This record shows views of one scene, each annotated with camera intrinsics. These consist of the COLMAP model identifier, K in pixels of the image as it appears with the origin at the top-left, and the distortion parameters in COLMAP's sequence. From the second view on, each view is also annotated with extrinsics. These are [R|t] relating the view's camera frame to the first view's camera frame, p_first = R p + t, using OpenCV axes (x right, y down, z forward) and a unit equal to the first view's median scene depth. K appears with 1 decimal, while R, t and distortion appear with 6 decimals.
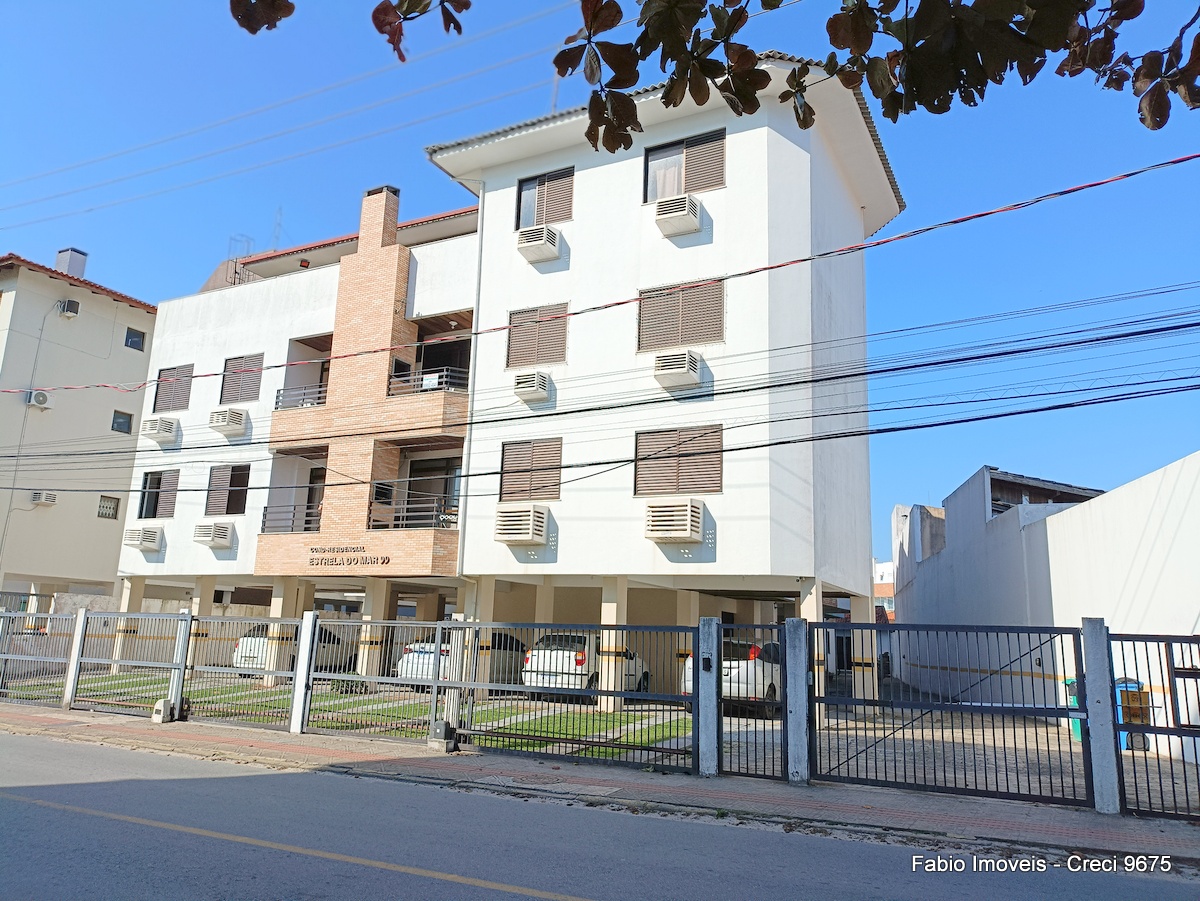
lens RADIAL K [[904.0, 0, 613.3], [0, 904.0, 454.2], [0, 0, 1]] dist [0.029470, -0.025689]
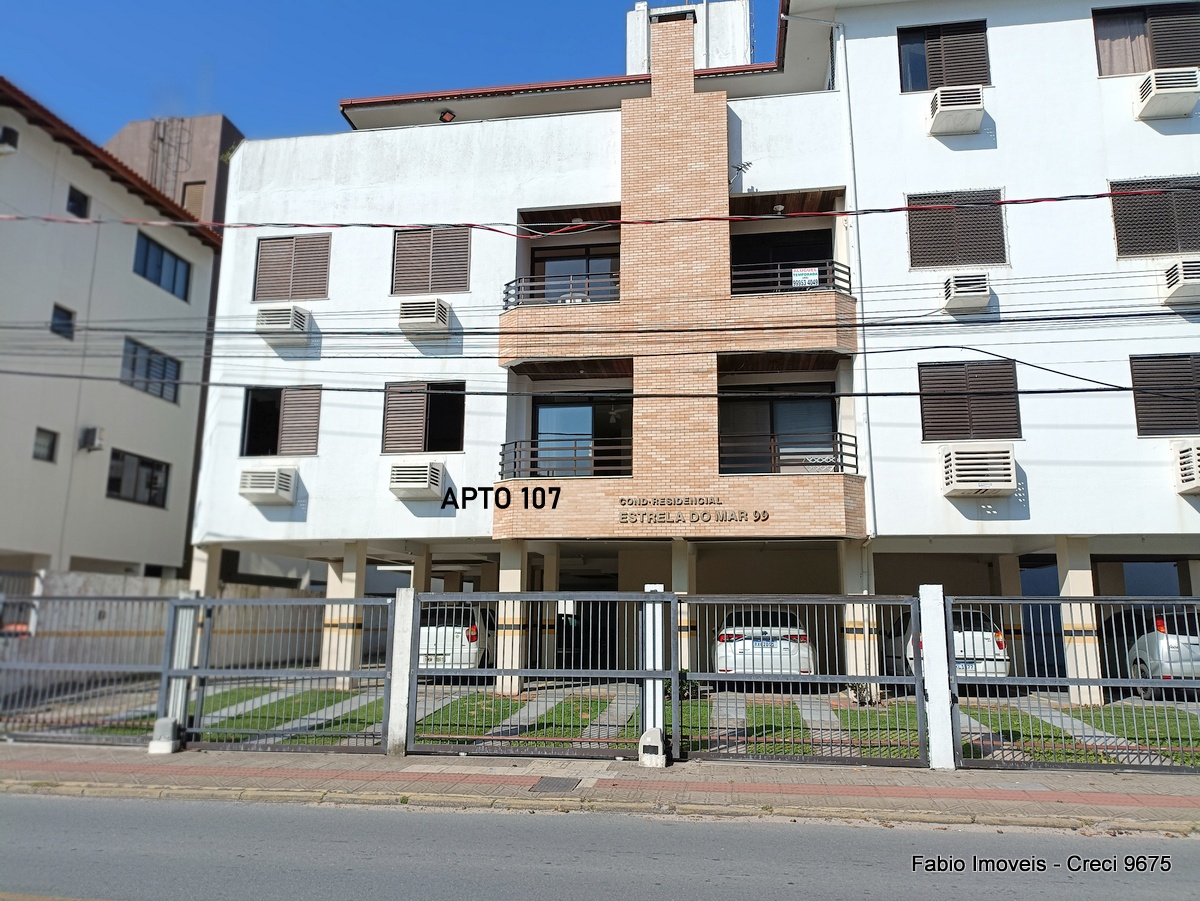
lens RADIAL K [[904.0, 0, 560.8], [0, 904.0, 441.7], [0, 0, 1]] dist [0.029470, -0.025689]
pose [[0.943687, 0.029977, 0.329479, -0.635382], [-0.036049, 0.999274, 0.012334, 0.053184], [-0.328870, -0.023517, 0.944082, 0.356786]]
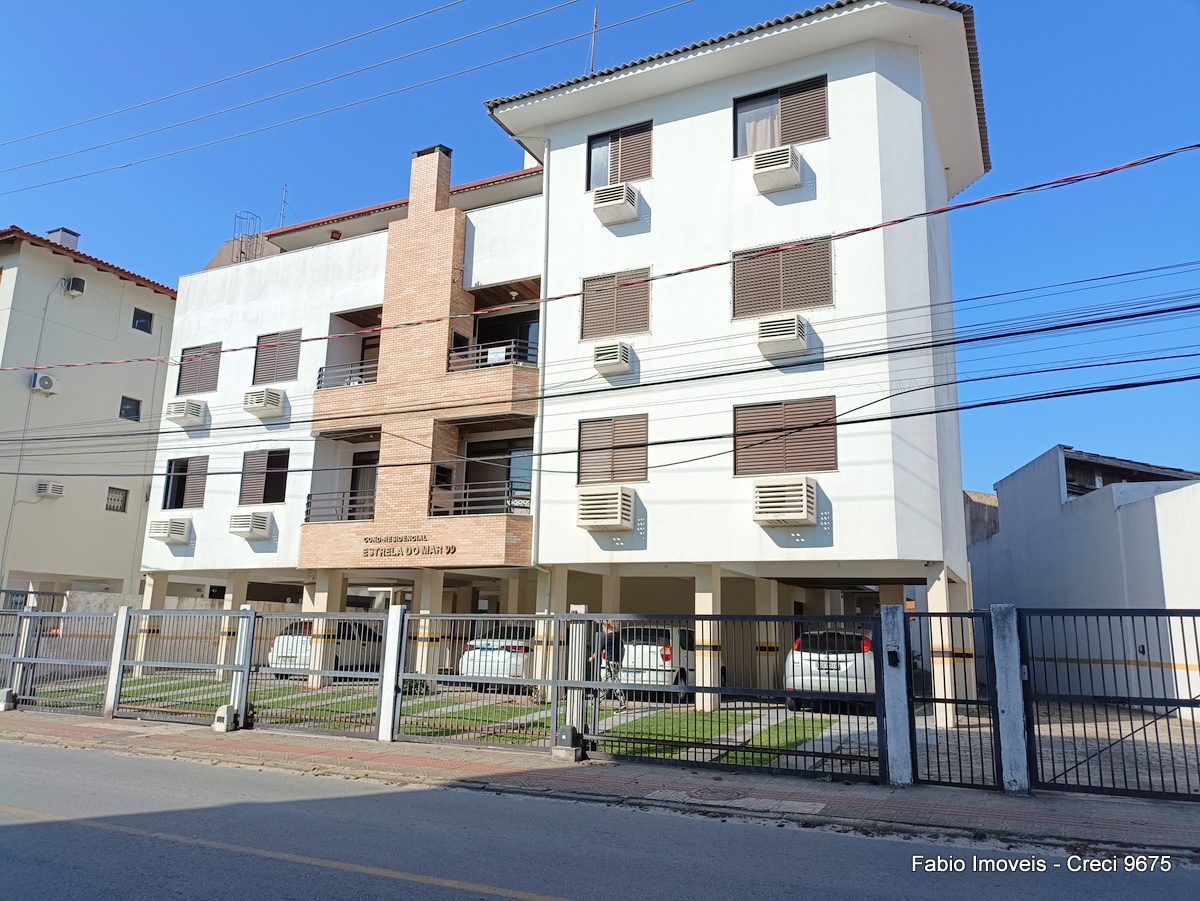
lens RADIAL K [[904.0, 0, 606.7], [0, 904.0, 452.3], [0, 0, 1]] dist [0.025878, -0.018604]
pose [[0.999605, -0.009216, 0.026567, -0.115193], [0.009091, 0.999947, 0.004845, 0.015009], [-0.026610, -0.004602, 0.999635, 0.076547]]
